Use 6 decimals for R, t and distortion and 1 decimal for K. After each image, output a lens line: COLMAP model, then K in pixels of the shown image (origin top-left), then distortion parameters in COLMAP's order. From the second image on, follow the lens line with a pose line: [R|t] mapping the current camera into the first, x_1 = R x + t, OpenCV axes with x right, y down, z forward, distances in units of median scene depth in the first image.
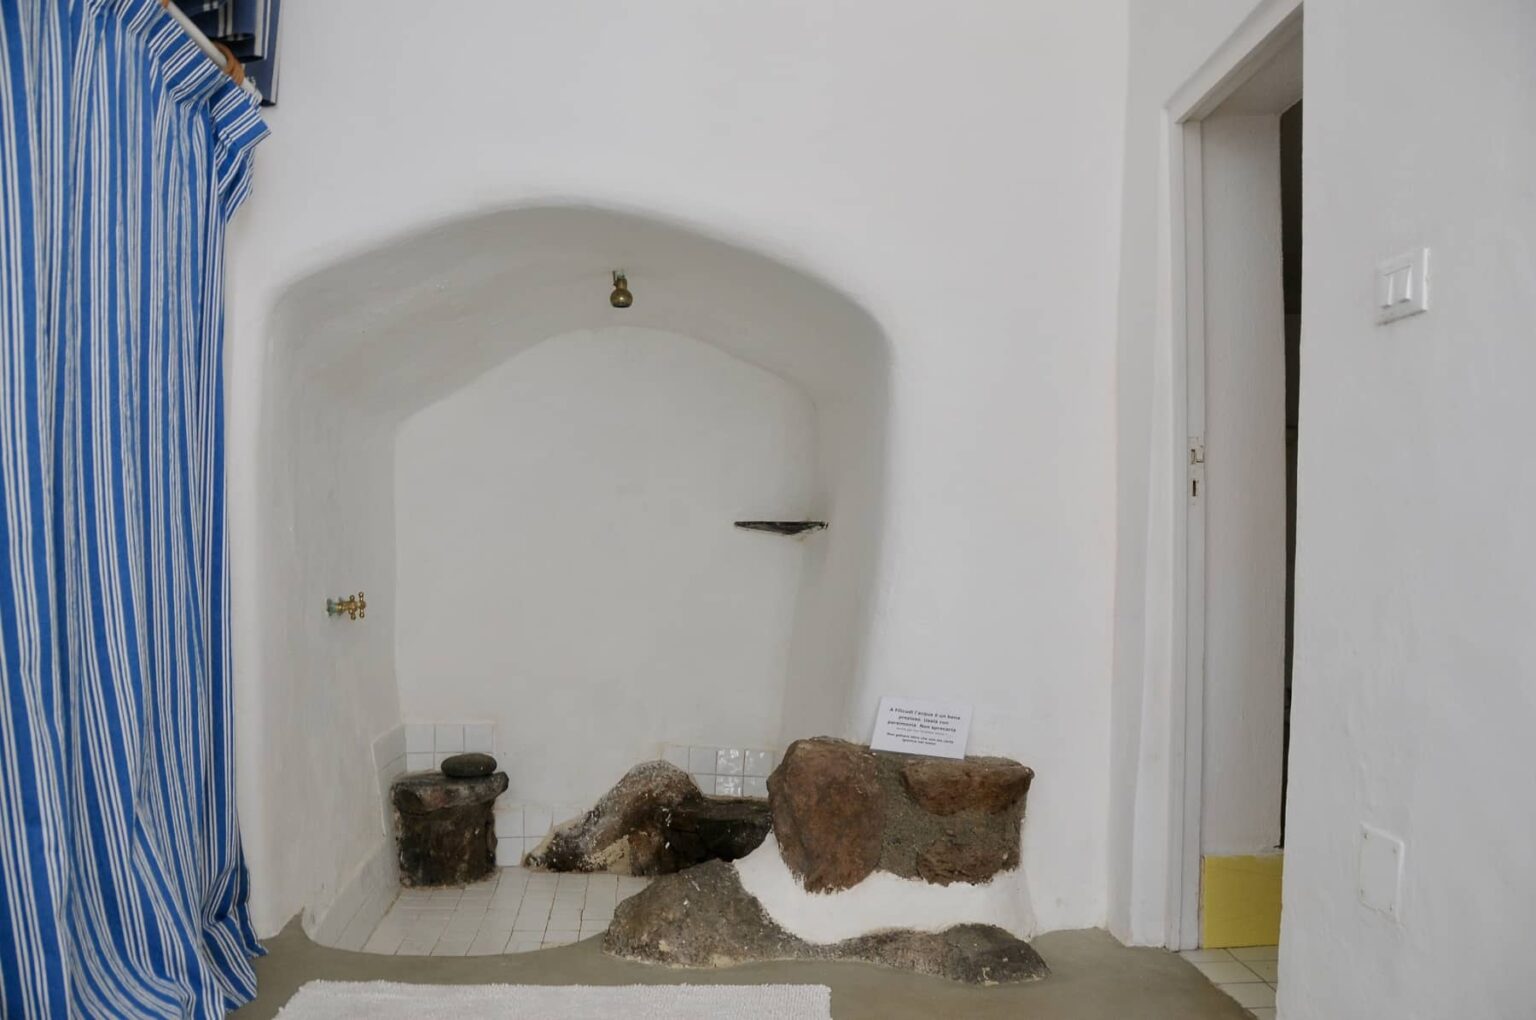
lens RADIAL K [[1252.7, 0, 768.0], [0, 1252.7, 510.0], [0, 0, 1]] dist [-0.164422, 0.107553]
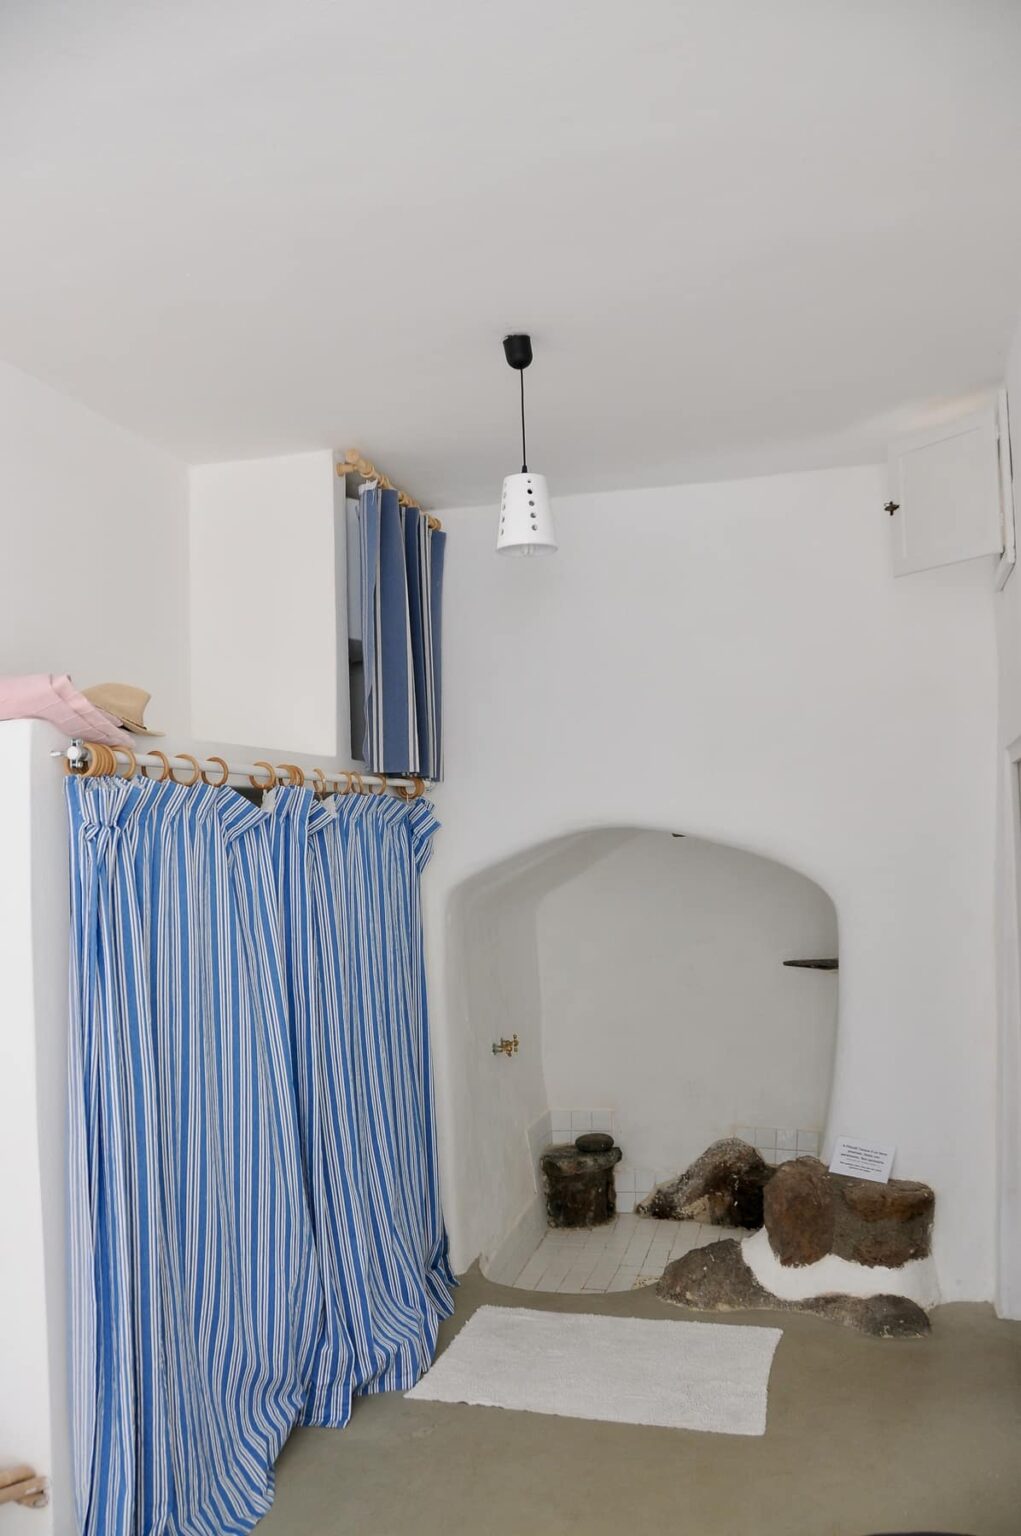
lens RADIAL K [[1252.7, 0, 509.7], [0, 1252.7, 722.4], [0, 0, 1]] dist [-0.164422, 0.107553]
pose [[0.940608, -0.059305, -0.334275, 0.260422], [0.043606, 0.997573, -0.054279, -0.313690], [0.336683, 0.036479, 0.940911, -0.596783]]
